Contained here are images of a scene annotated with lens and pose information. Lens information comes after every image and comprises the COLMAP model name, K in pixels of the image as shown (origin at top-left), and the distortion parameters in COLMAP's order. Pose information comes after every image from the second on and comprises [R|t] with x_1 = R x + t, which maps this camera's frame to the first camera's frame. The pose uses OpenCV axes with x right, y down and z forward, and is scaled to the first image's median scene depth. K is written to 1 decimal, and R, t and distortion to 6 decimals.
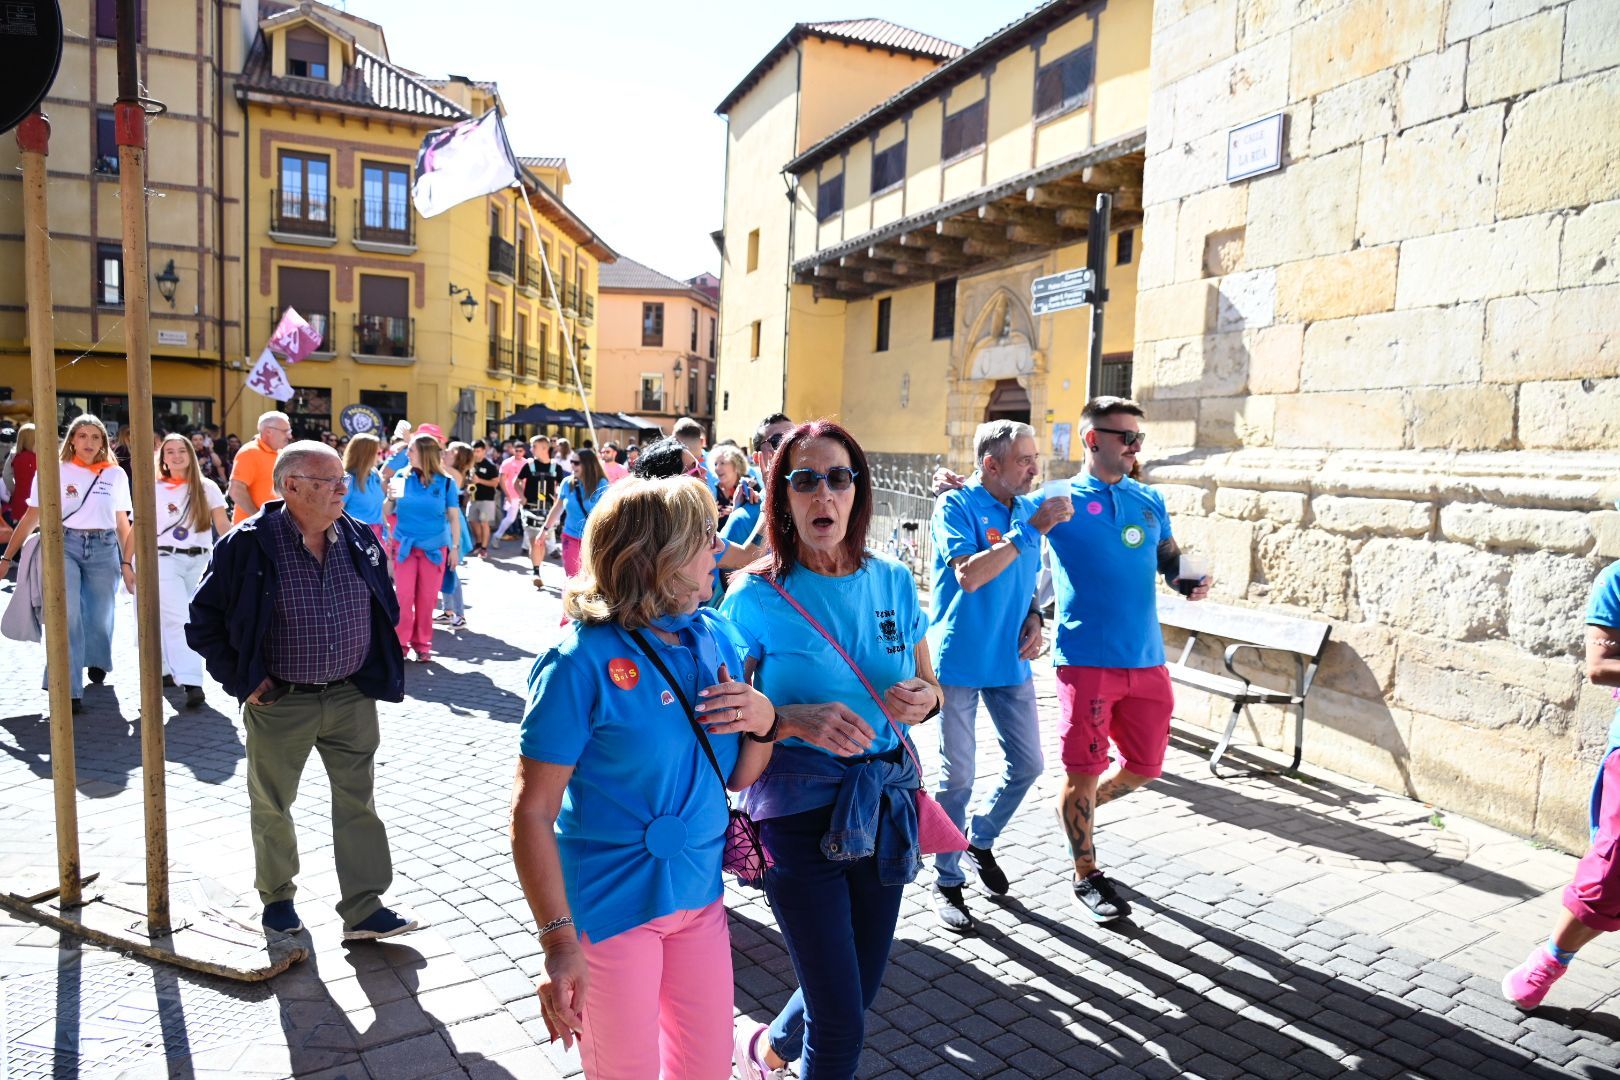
lens RADIAL K [[1073.1, 0, 805.8], [0, 1073.1, 541.2], [0, 0, 1]] dist [0.007536, -0.014643]
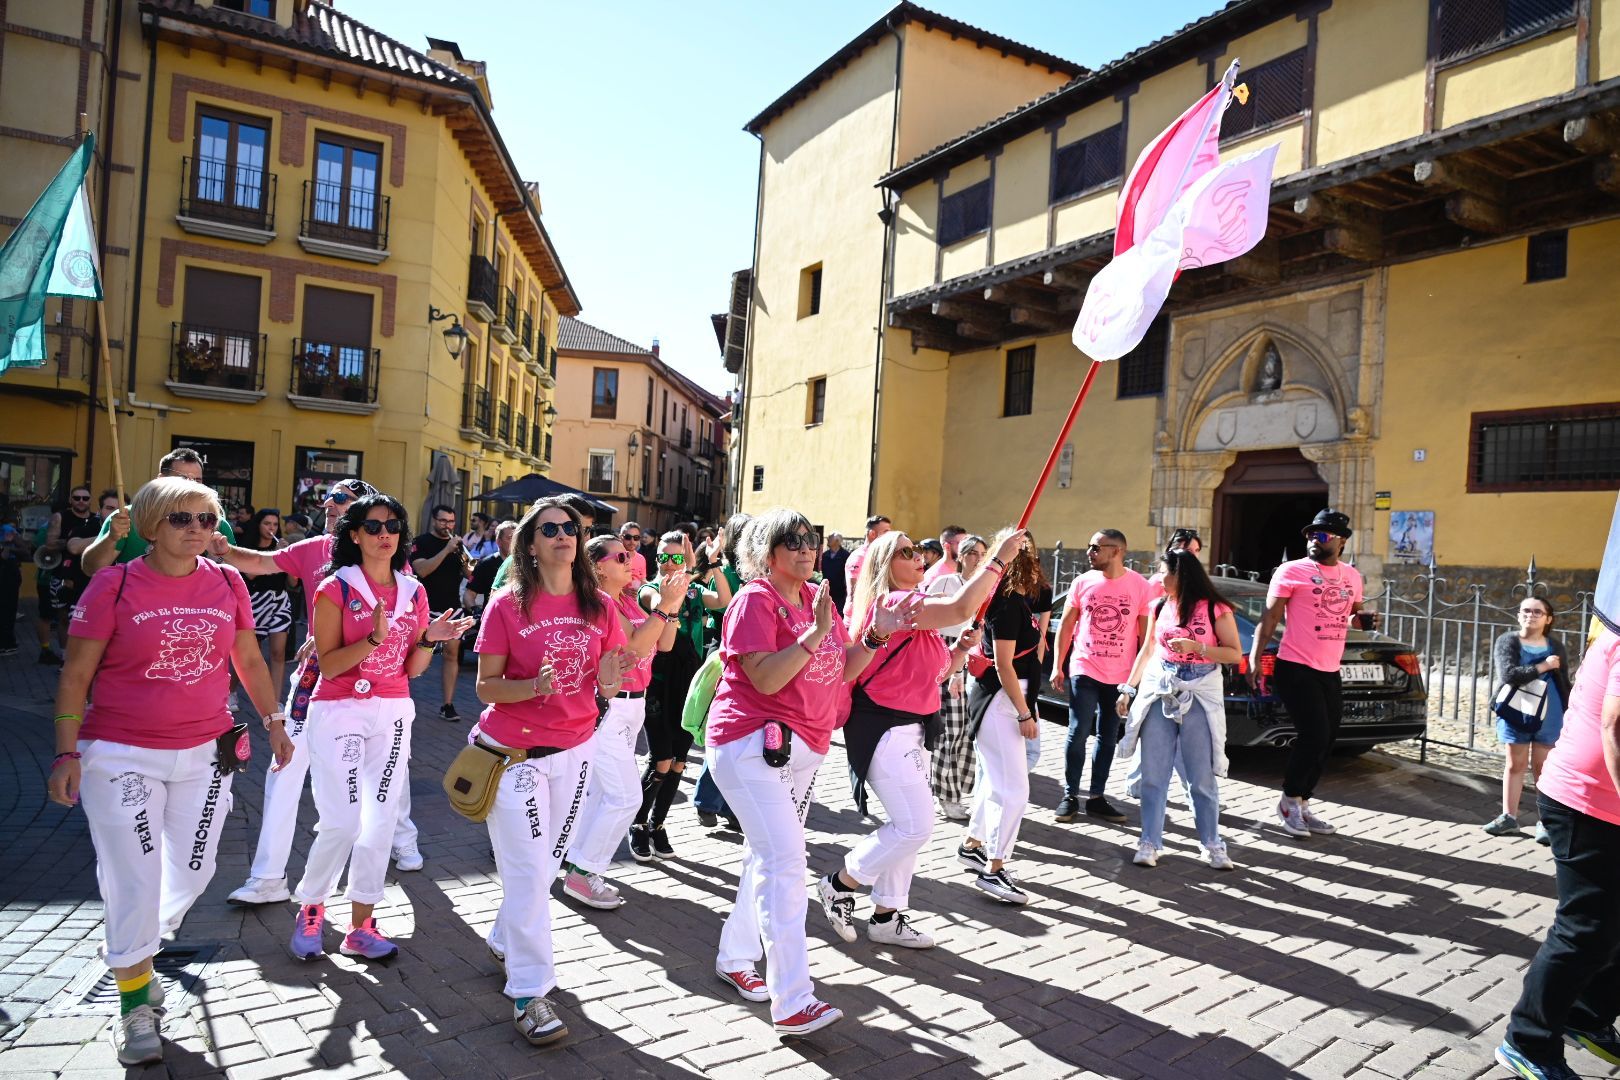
lens RADIAL K [[1073.1, 0, 806.2], [0, 1073.1, 540.3], [0, 0, 1]] dist [0.007536, -0.014643]
pose [[0.992331, 0.018414, 0.122226, -0.174291], [-0.007814, 0.996209, -0.086638, -0.021309], [-0.123358, 0.085019, 0.988714, 0.276619]]
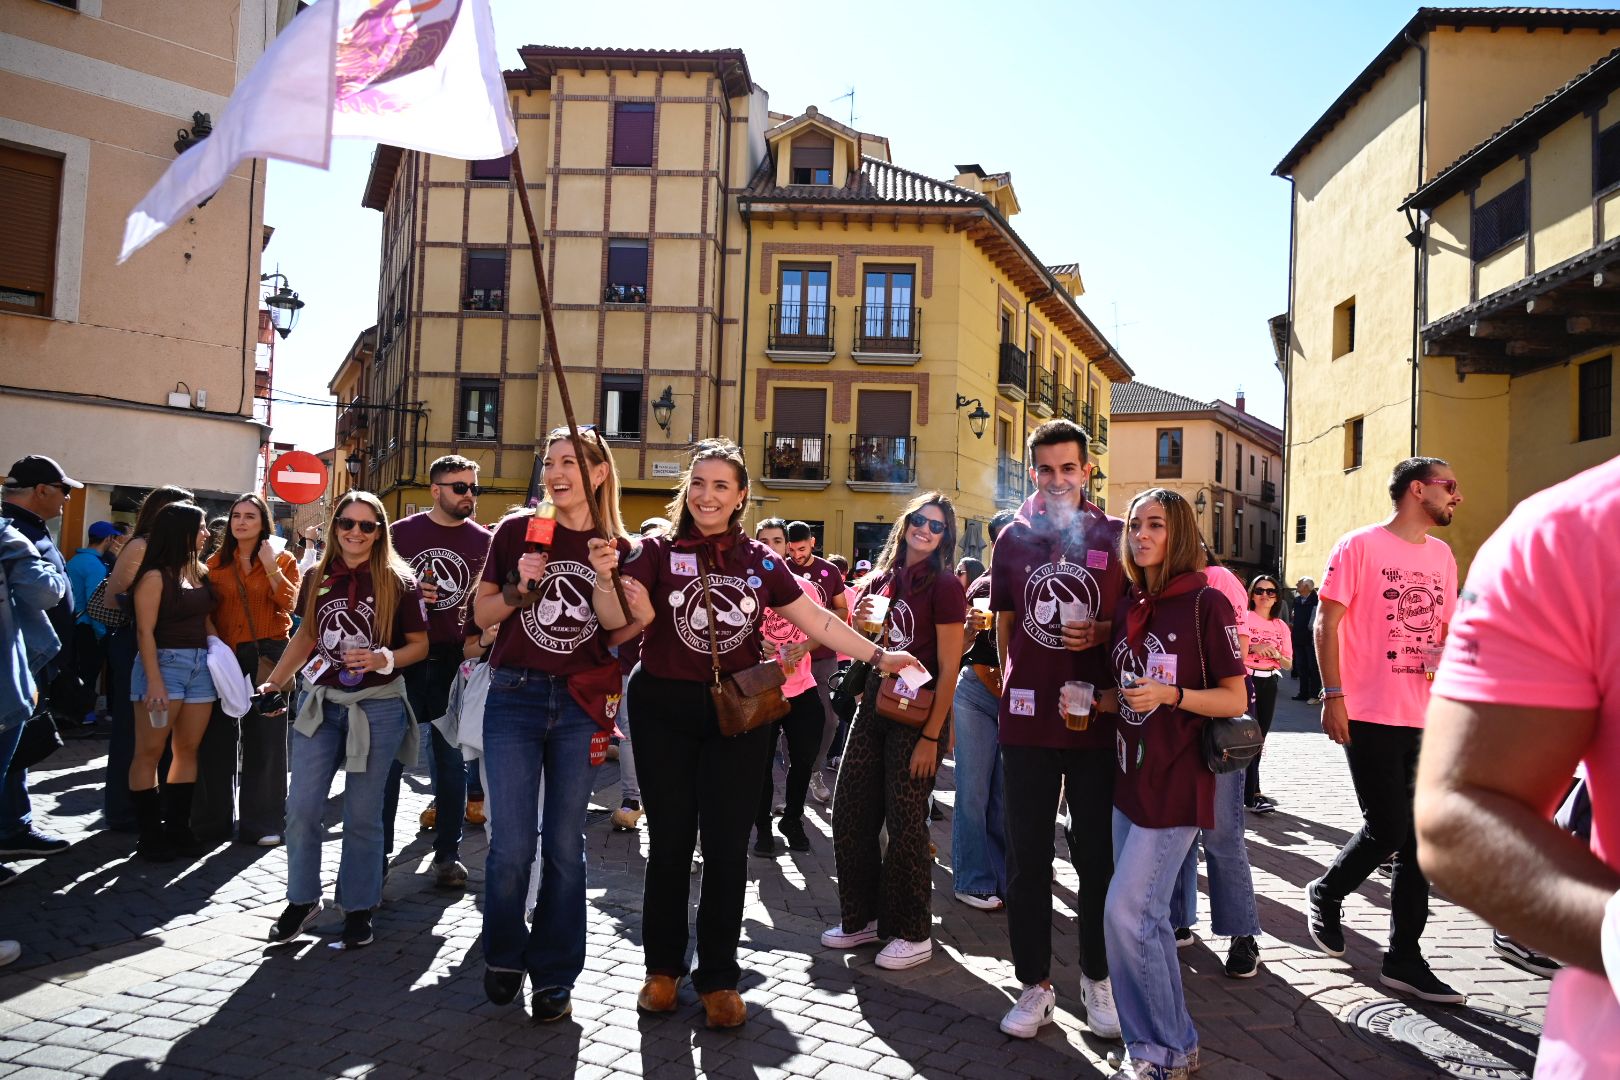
lens RADIAL K [[1073.1, 0, 806.8], [0, 1073.1, 539.1], [0, 0, 1]] dist [0.007536, -0.014643]
pose [[0.907369, -0.024824, -0.419601, -0.094022], [-0.035916, 0.990025, -0.136236, -0.009989], [0.418798, 0.138686, 0.897427, 0.225910]]
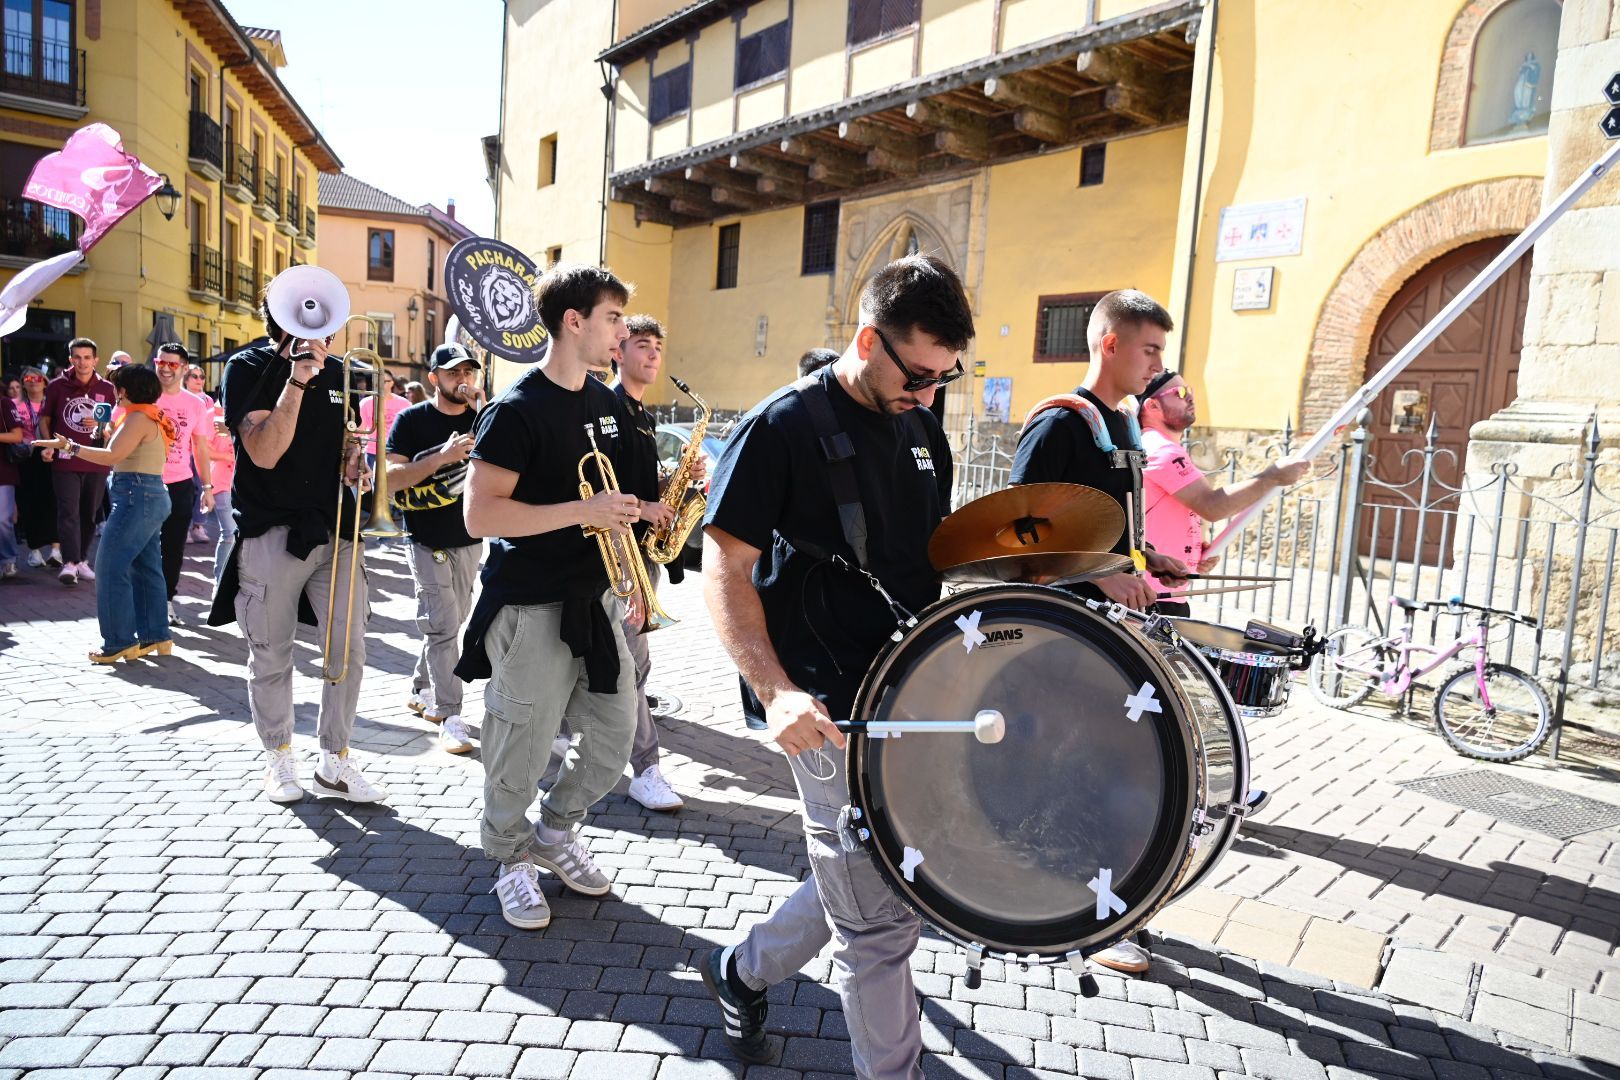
lens RADIAL K [[1073.1, 0, 806.7], [0, 1073.1, 542.4], [0, 0, 1]] dist [0.007536, -0.014643]
pose [[0.963739, -0.010052, 0.266657, -0.095851], [0.000853, 0.999401, 0.034590, -0.008466], [-0.266845, -0.033108, 0.963170, 0.176192]]
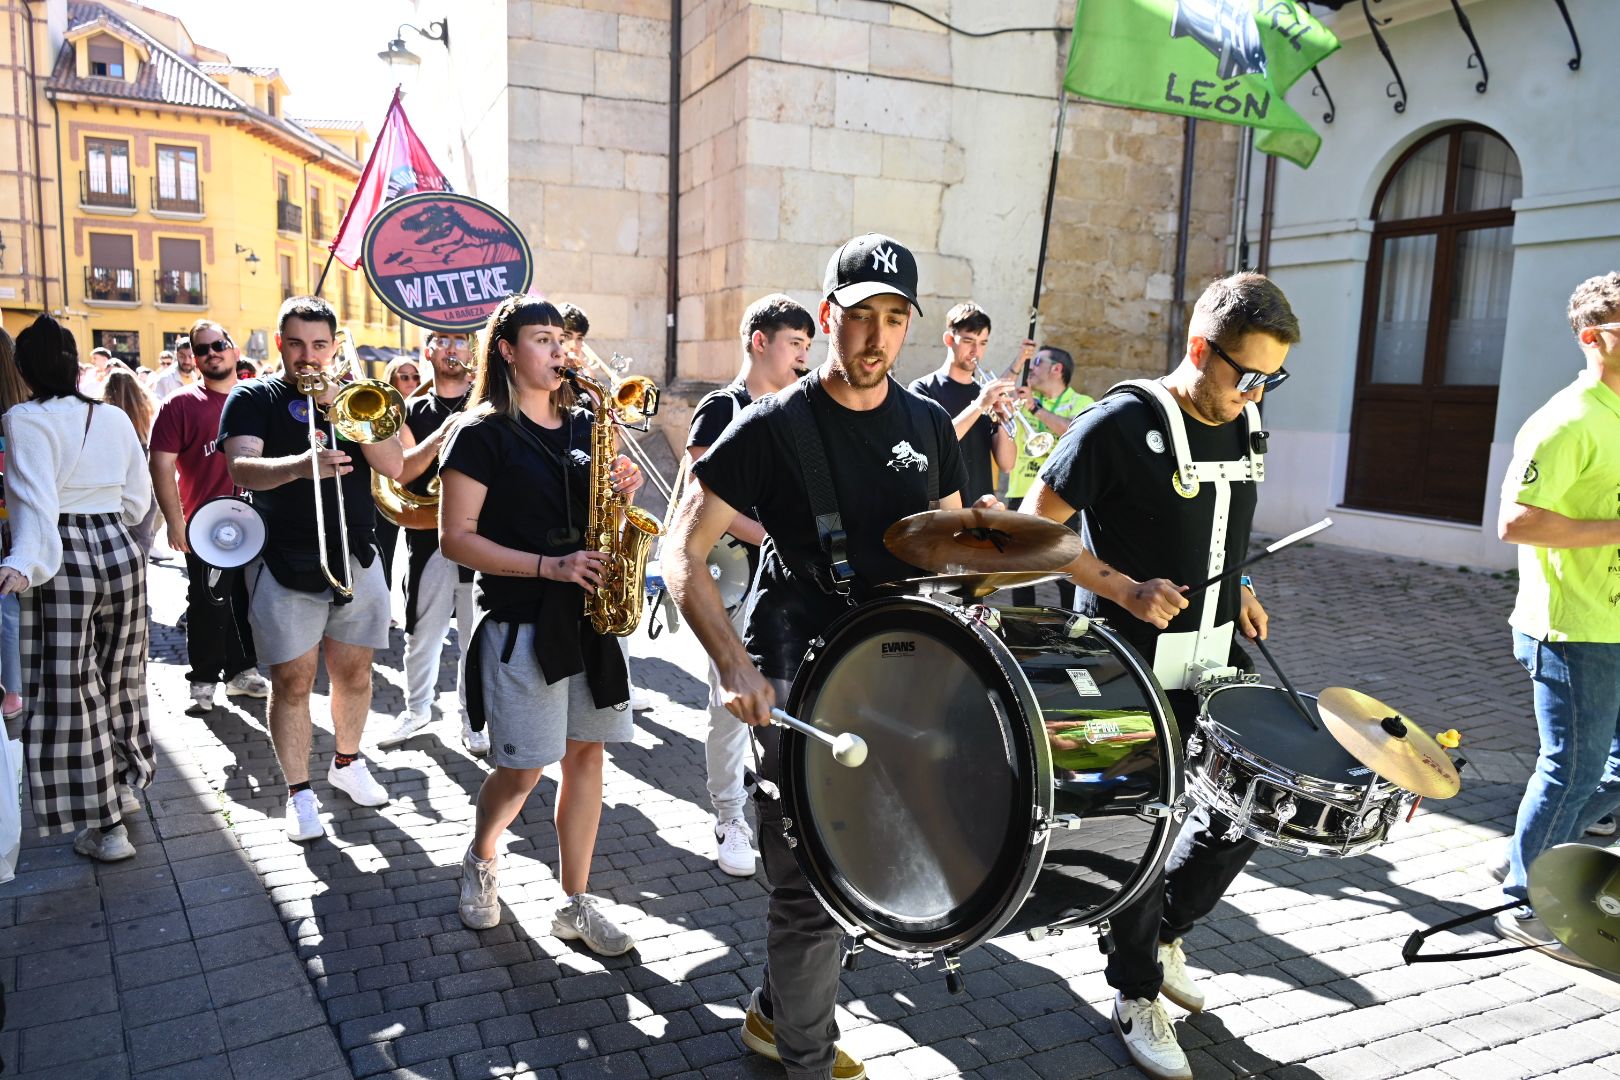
lens RADIAL K [[1165.1, 0, 813.3], [0, 1165.1, 543.4], [0, 0, 1]] dist [0.006527, -0.016171]
pose [[0.998854, -0.016348, 0.044977, 0.277965], [0.013982, 0.998527, 0.052423, 0.043583], [-0.045768, -0.051734, 0.997612, -0.398367]]
